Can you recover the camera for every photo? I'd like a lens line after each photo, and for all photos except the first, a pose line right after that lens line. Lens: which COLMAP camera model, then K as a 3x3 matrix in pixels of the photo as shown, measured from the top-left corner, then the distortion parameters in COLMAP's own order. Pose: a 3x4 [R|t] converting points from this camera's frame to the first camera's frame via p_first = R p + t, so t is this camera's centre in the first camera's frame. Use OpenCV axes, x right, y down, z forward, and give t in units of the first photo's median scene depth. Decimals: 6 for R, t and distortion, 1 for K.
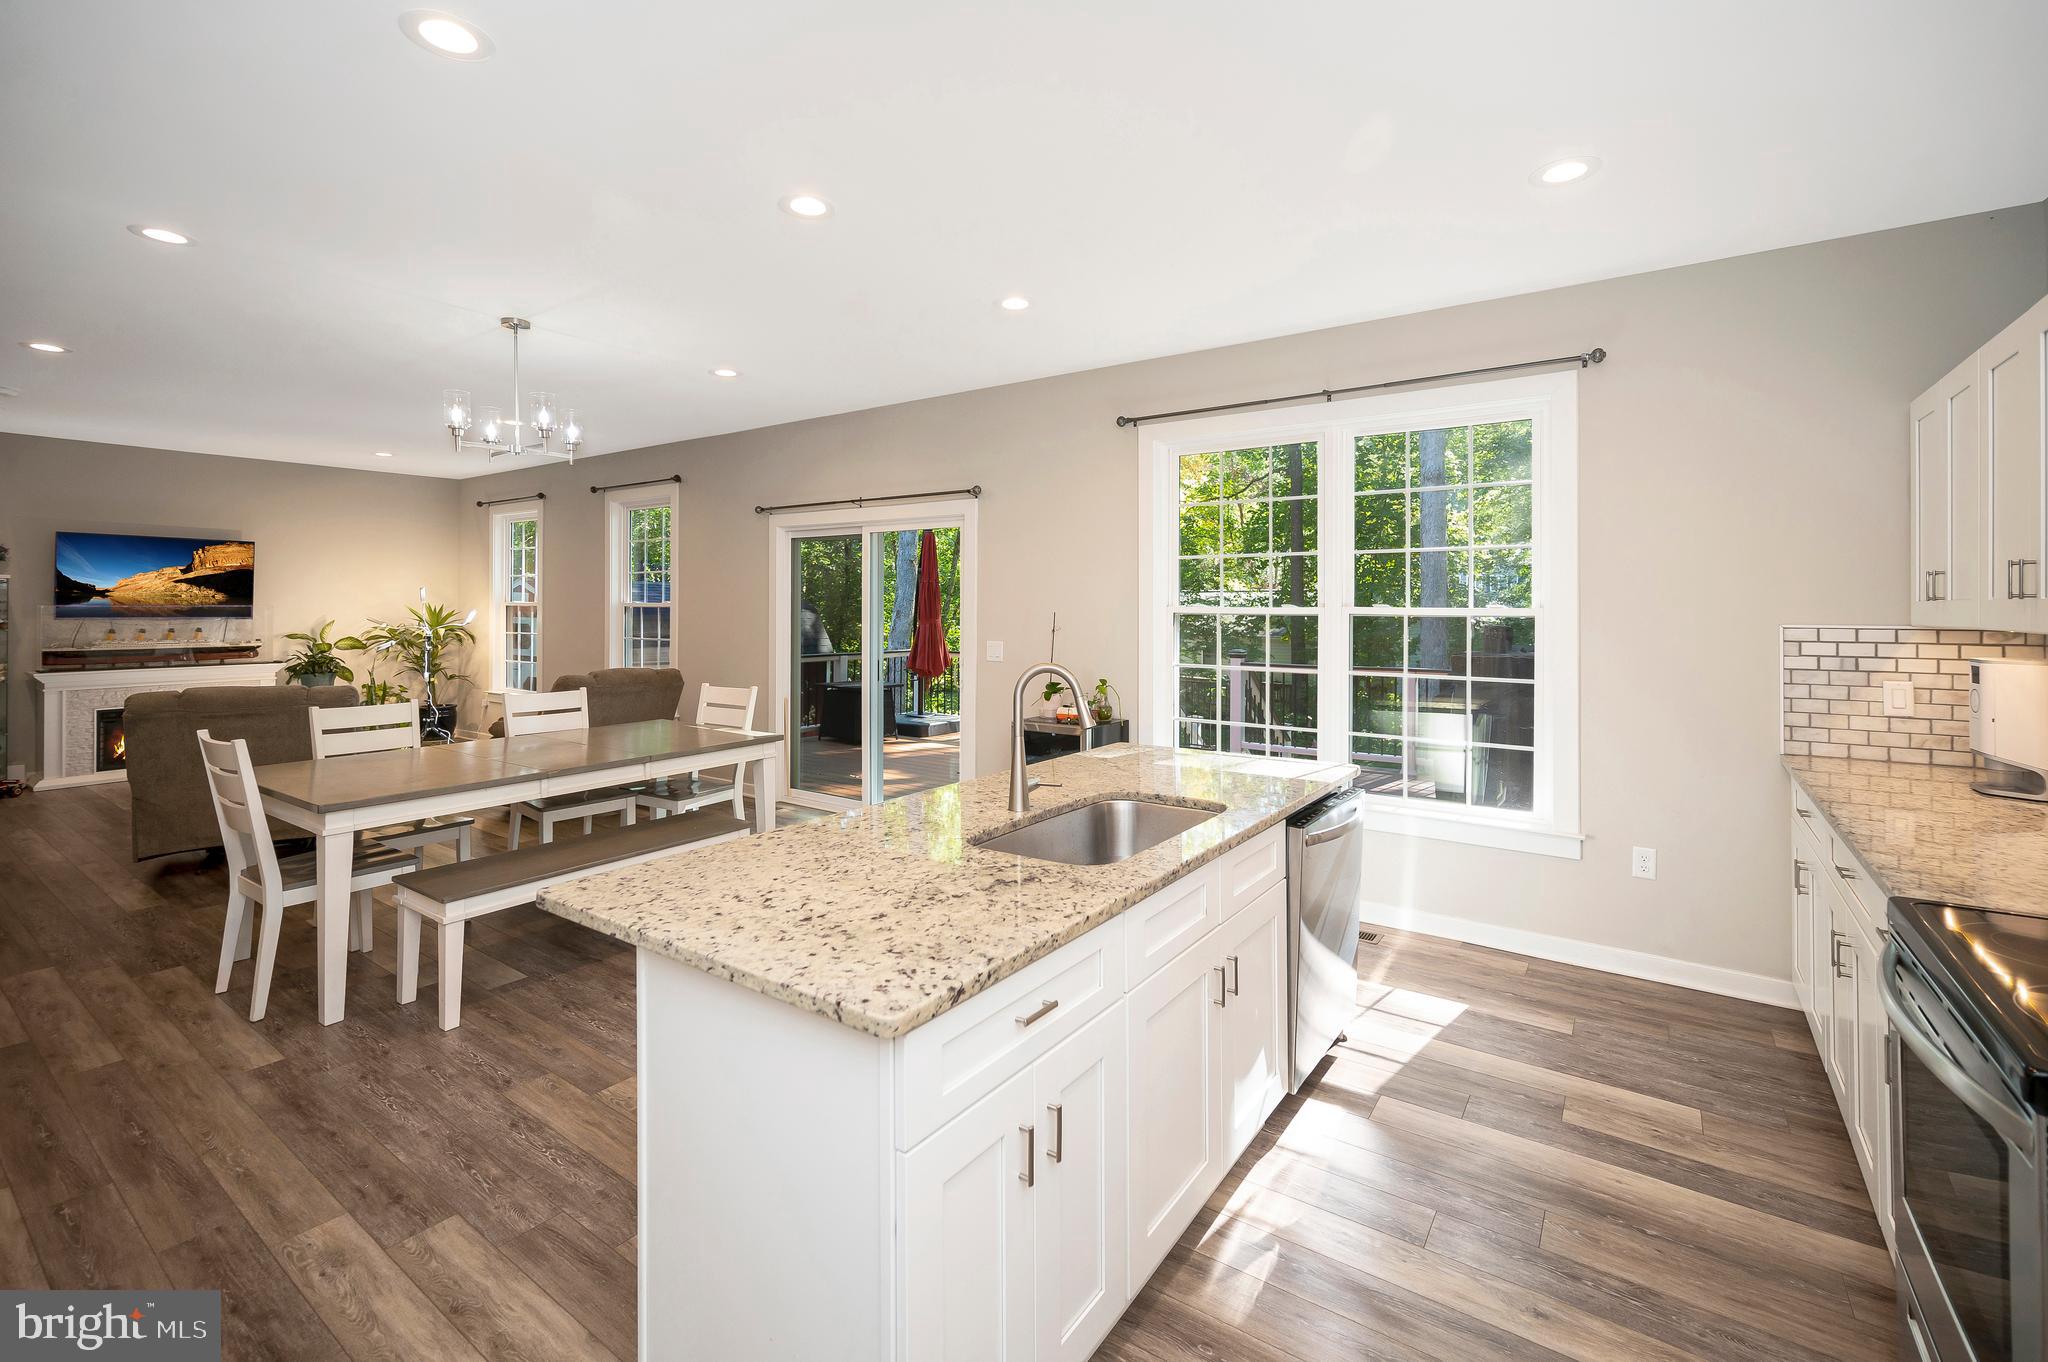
lens RADIAL K [[869.4, 0, 1018.3], [0, 869.4, 617.4], [0, 0, 1]] dist [0.002868, 0.000537]
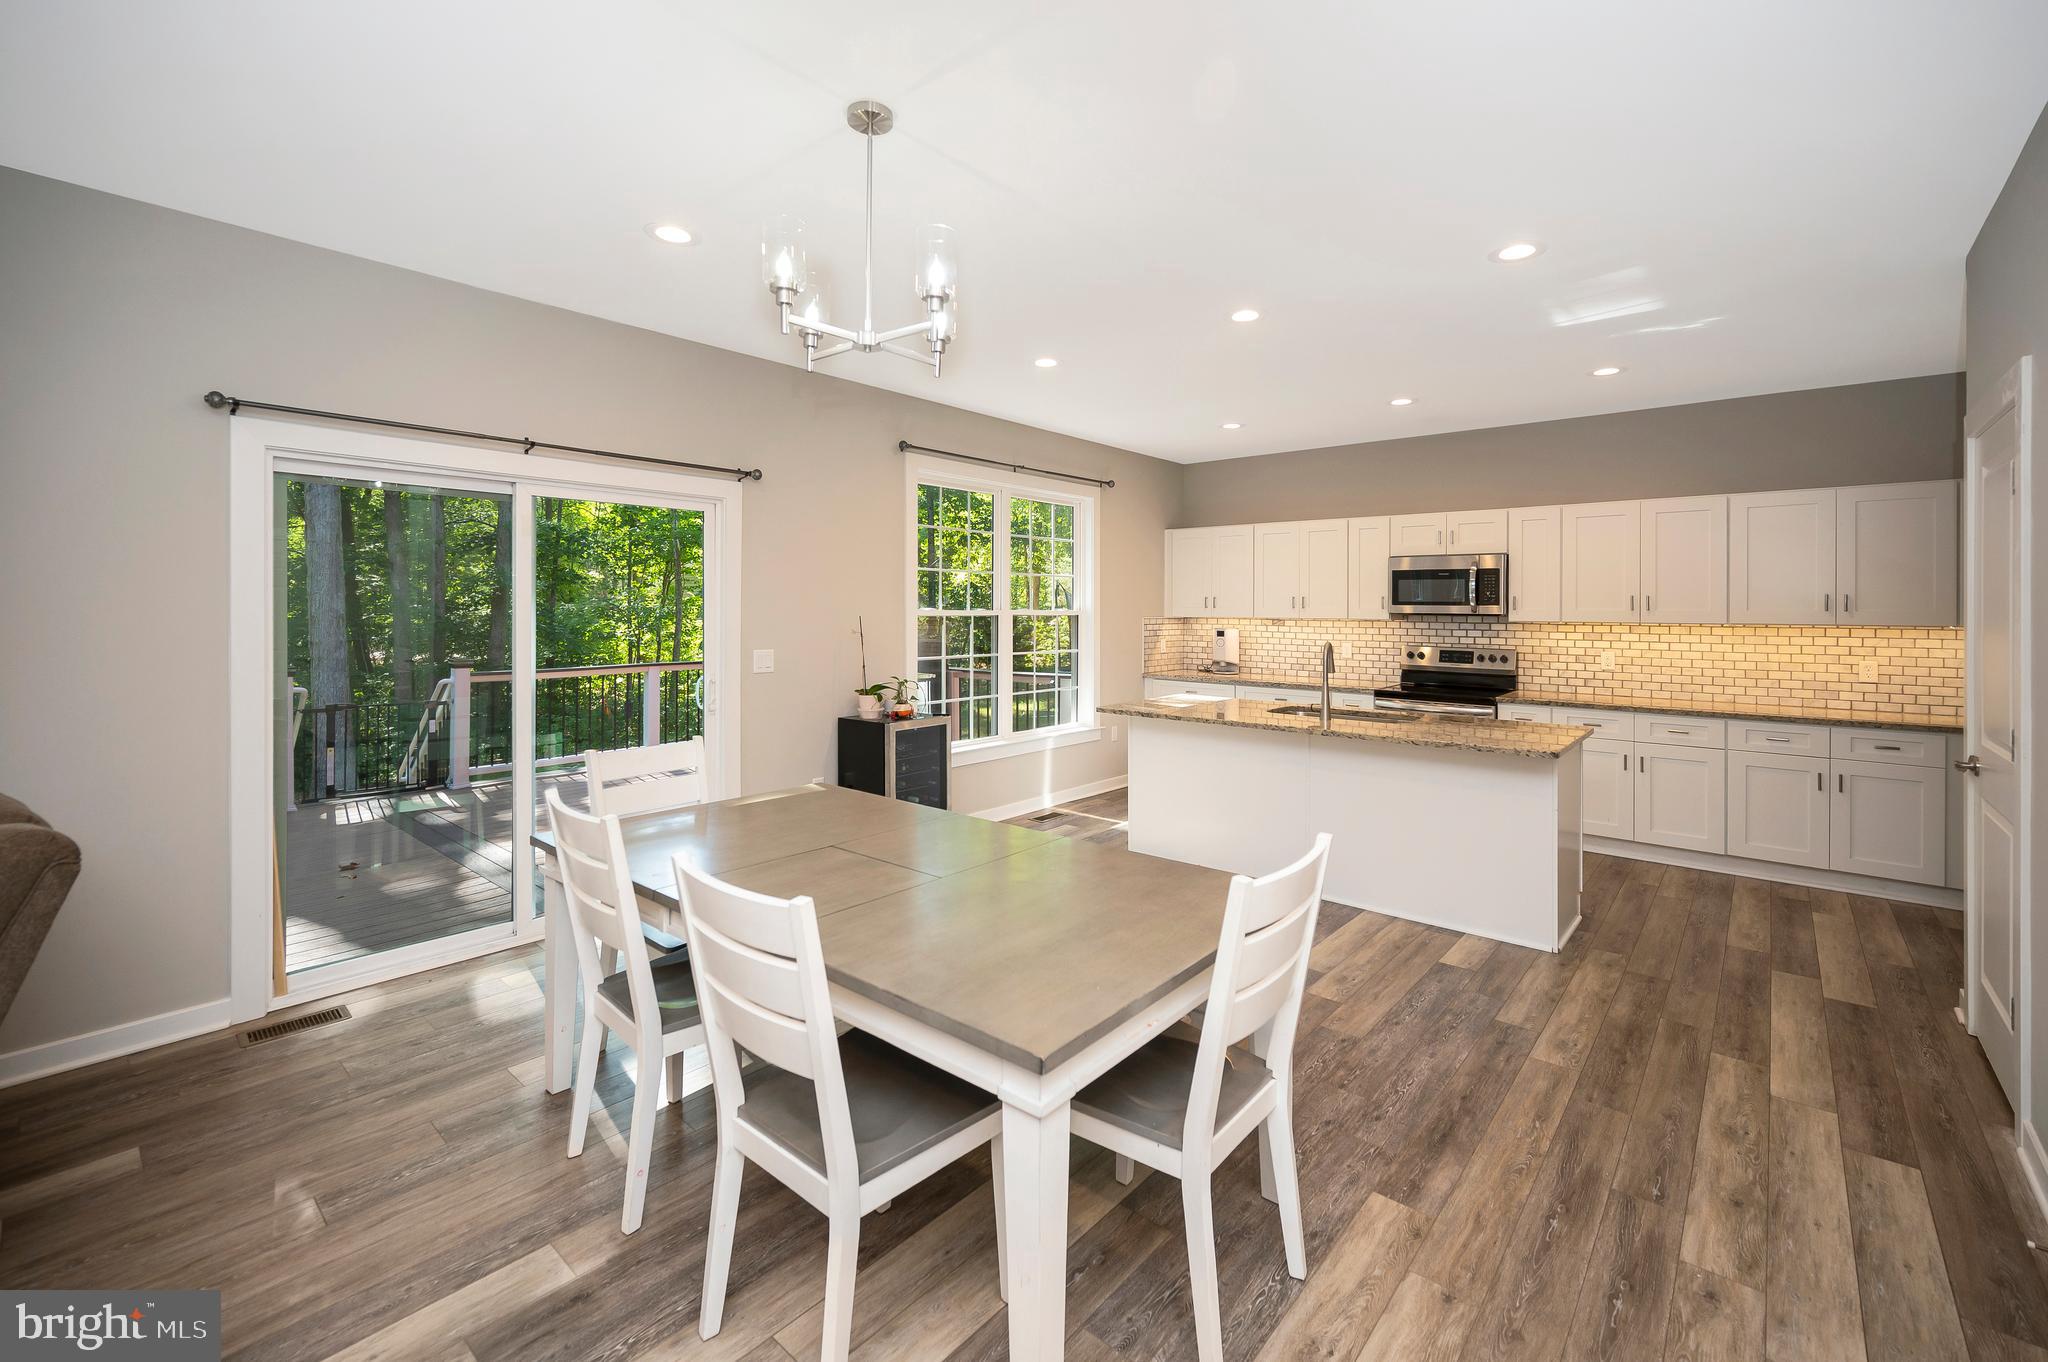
lens RADIAL K [[869.4, 0, 1018.3], [0, 869.4, 617.4], [0, 0, 1]] dist [0.002868, 0.000537]
pose [[0.103355, -0.011558, 0.994577, -1.769268], [0.010058, 0.999894, 0.010575, -0.024174], [-0.994594, 0.008910, 0.103460, 1.323573]]
